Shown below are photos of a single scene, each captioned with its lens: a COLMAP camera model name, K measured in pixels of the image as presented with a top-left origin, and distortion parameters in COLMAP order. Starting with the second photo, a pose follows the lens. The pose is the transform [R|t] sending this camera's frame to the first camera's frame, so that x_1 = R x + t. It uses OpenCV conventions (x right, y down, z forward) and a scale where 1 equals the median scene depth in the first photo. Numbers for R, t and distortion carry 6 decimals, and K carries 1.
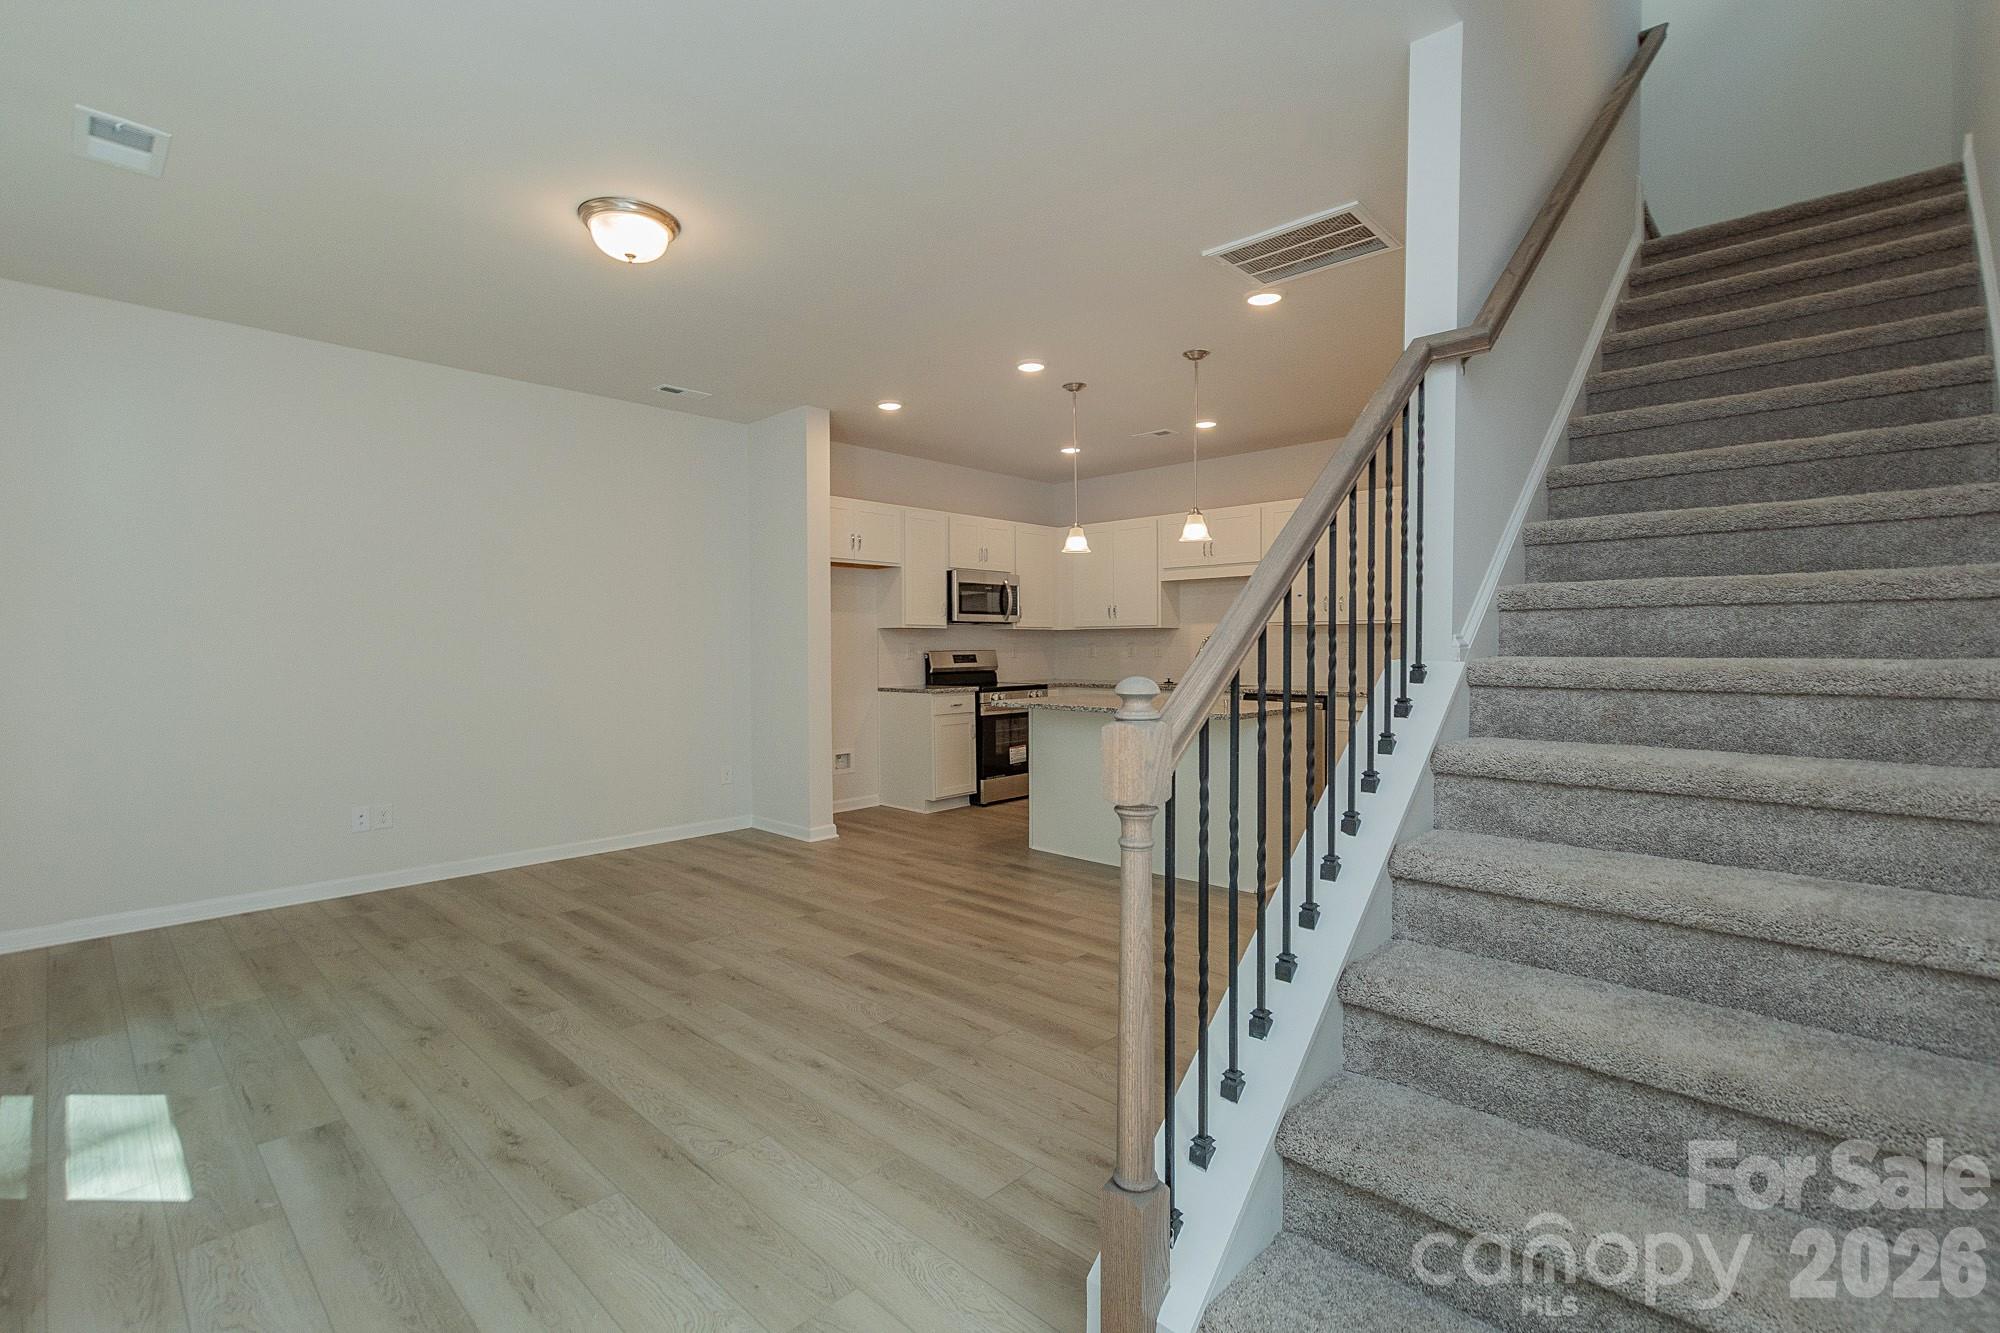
lens RADIAL K [[885.8, 0, 980.7], [0, 885.8, 711.8], [0, 0, 1]] dist [-0.001173, -0.000085]
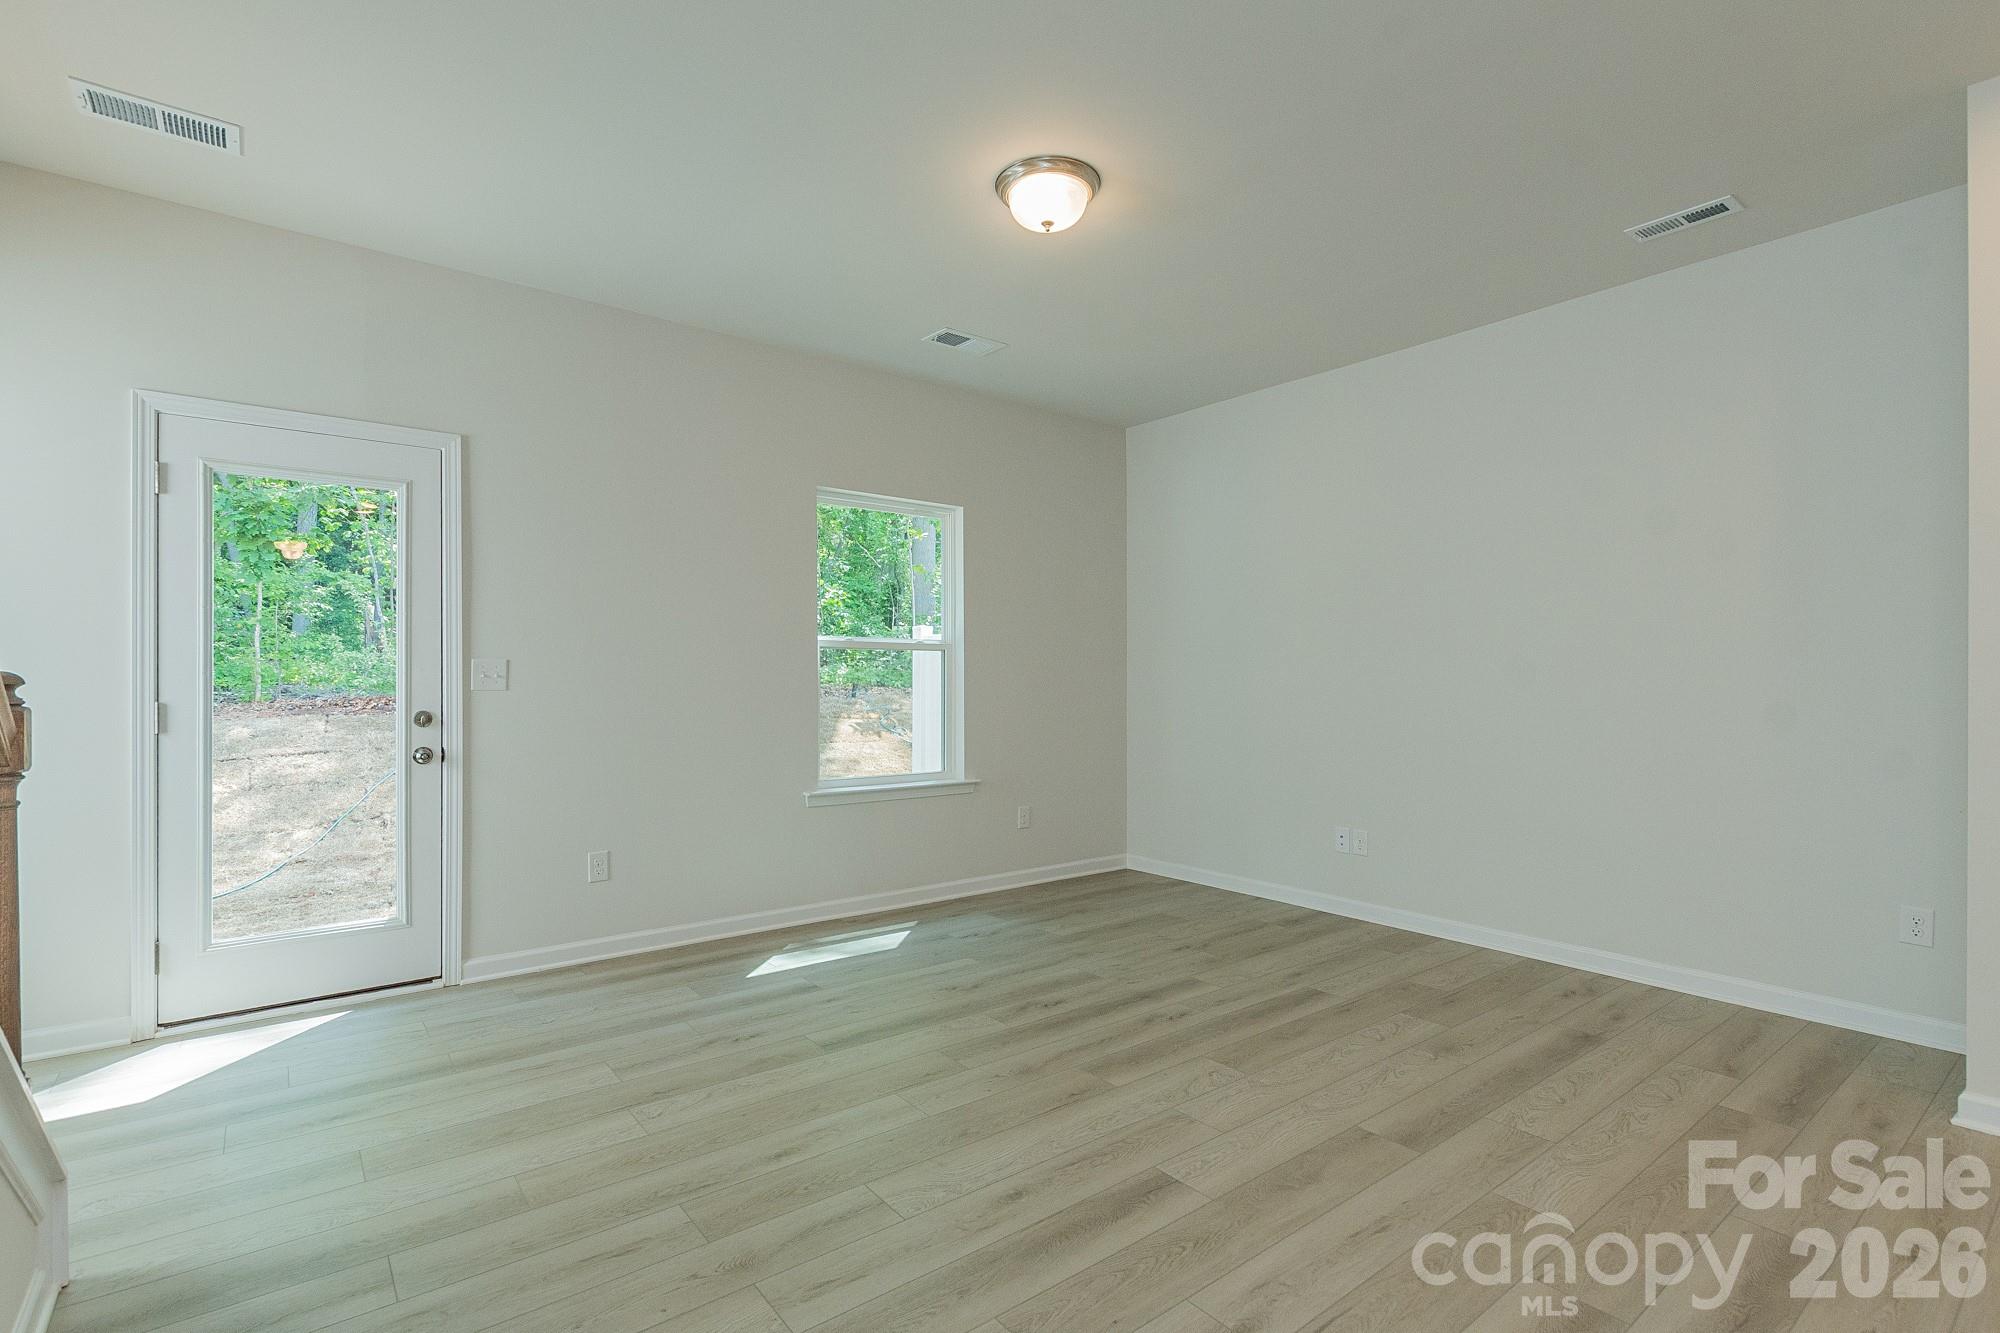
lens RADIAL K [[961.2, 0, 994.0], [0, 961.2, 676.4], [0, 0, 1]] dist [0.003177, 0.000380]
pose [[-0.139035, 0.002798, -0.990283, 0.426259], [-0.080235, 0.996677, 0.014081, -0.042428], [0.987032, 0.081413, -0.138349, 0.826059]]
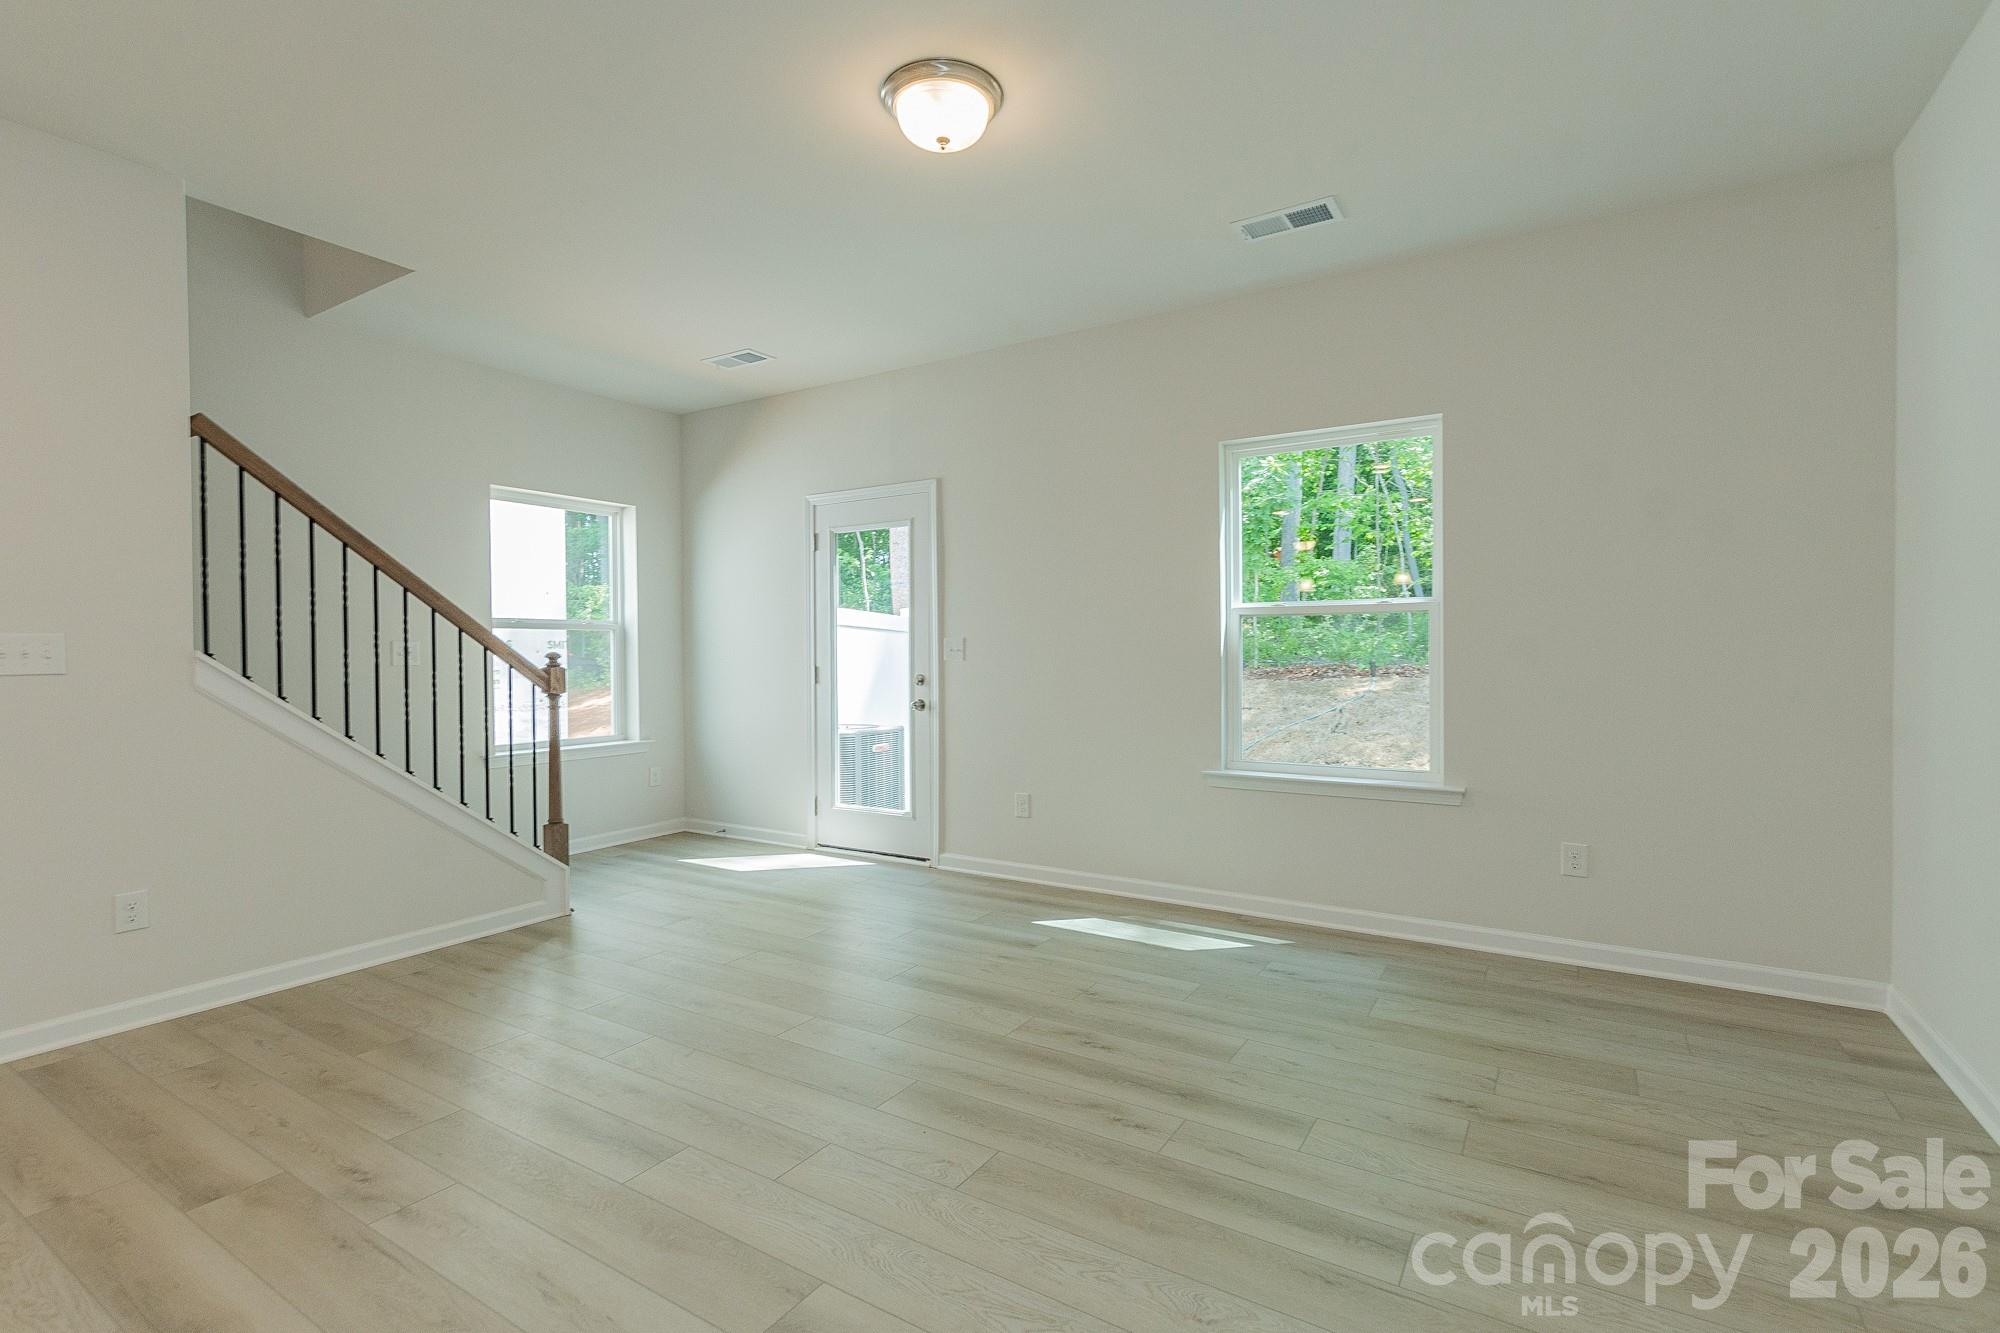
lens RADIAL K [[901.4, 0, 954.7], [0, 901.4, 663.1], [0, 0, 1]] dist [0.003356, -0.000038]
pose [[-0.982890, 0.014541, -0.183617, -0.193600], [-0.002464, 0.995752, 0.092048, -0.082266], [0.184175, 0.090926, -0.978679, 1.371005]]
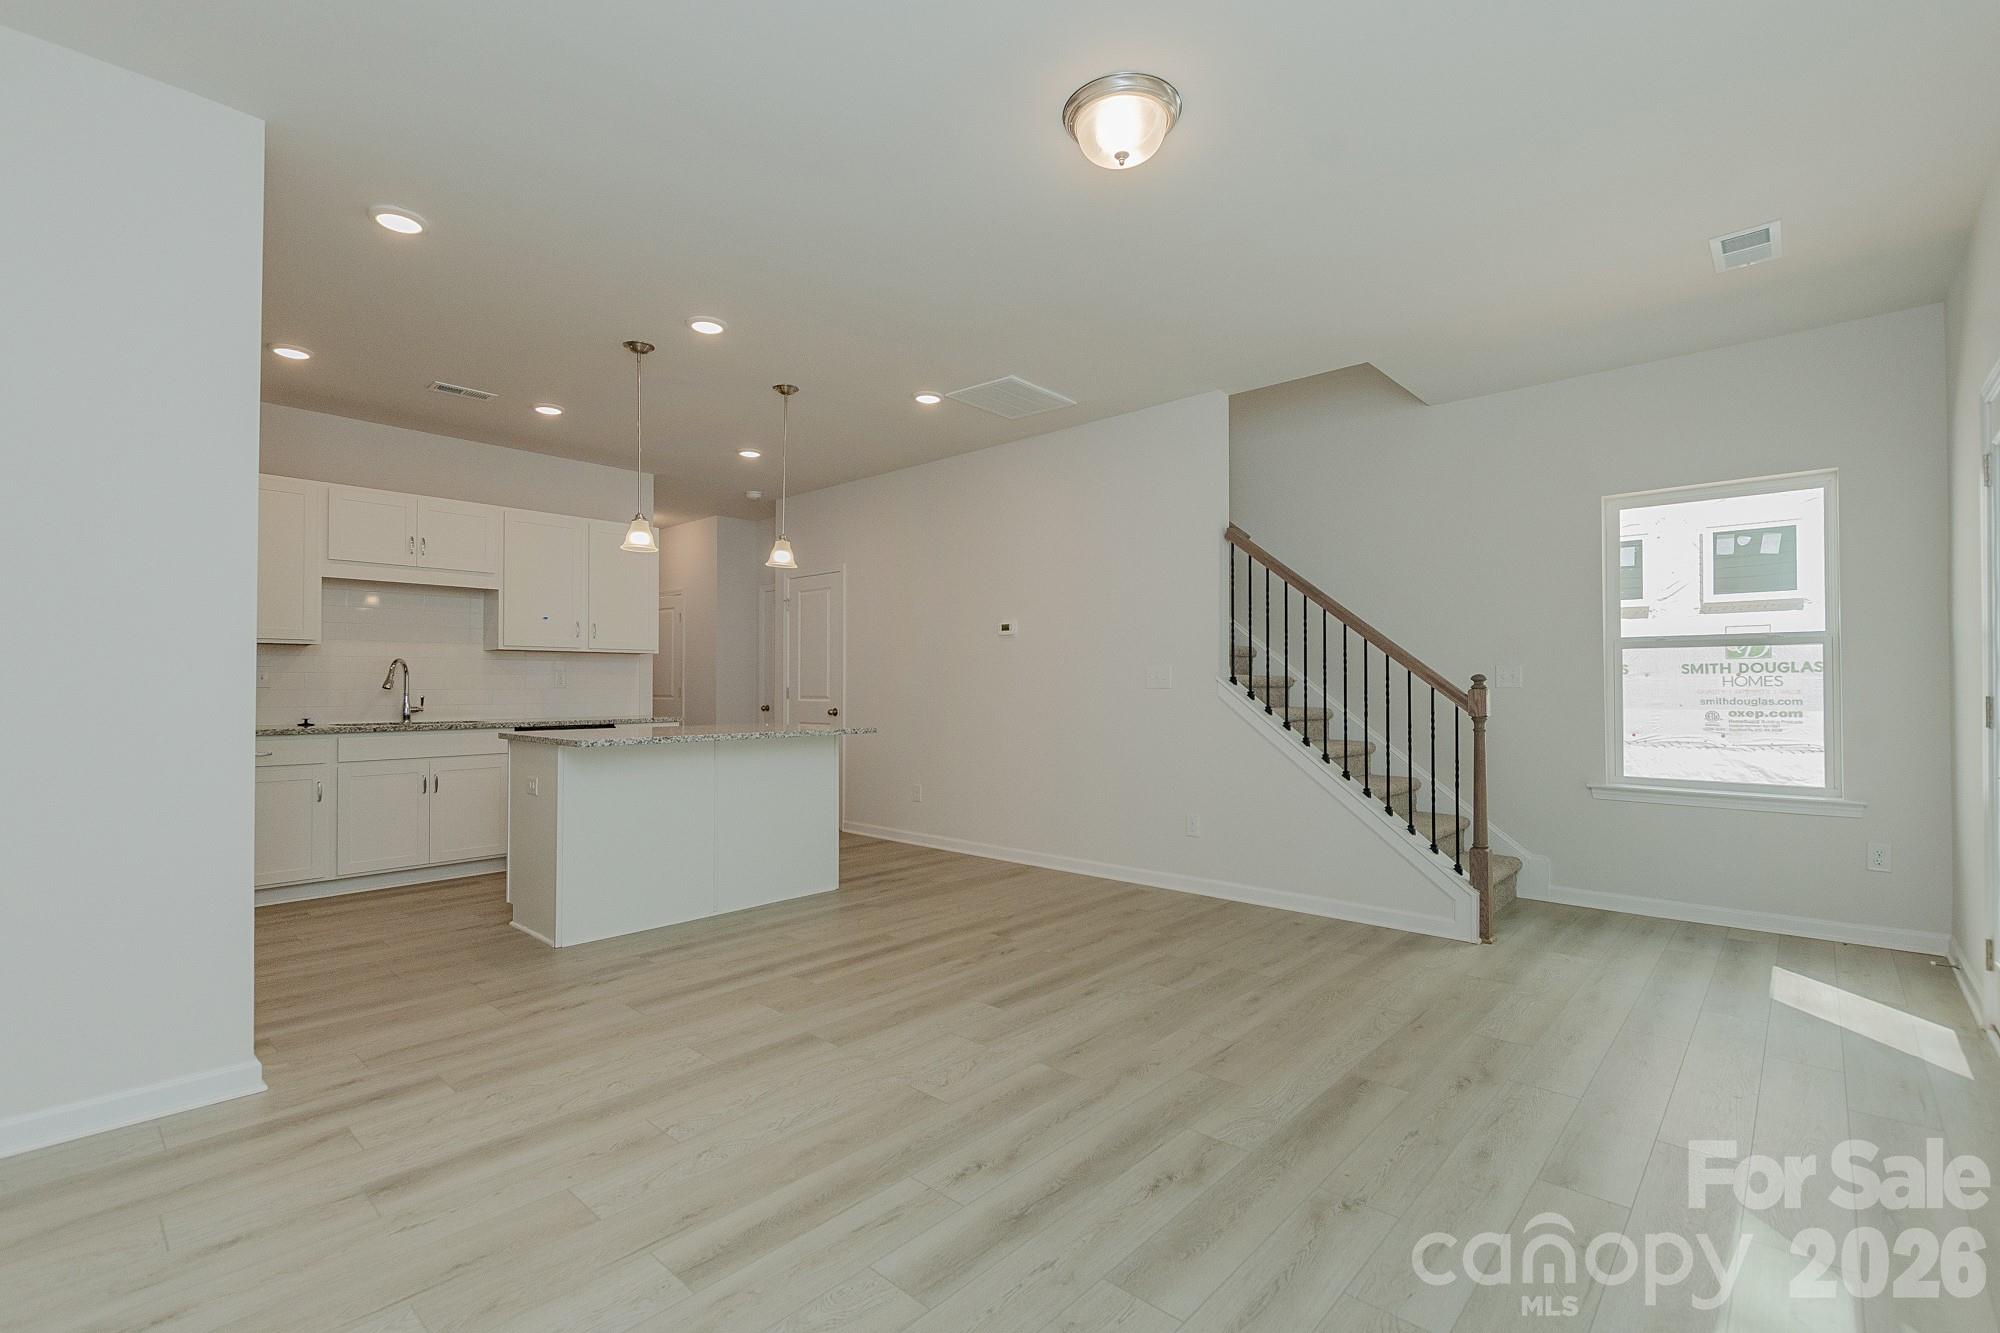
lens RADIAL K [[914.7, 0, 1025.7], [0, 914.7, 676.6], [0, 0, 1]] dist [-0.007649, 0.000217]
pose [[-0.047204, 0.016850, 0.998743, -0.908240], [0.082351, 0.996520, -0.012920, -0.027960], [-0.995485, 0.081638, -0.048427, 0.860230]]
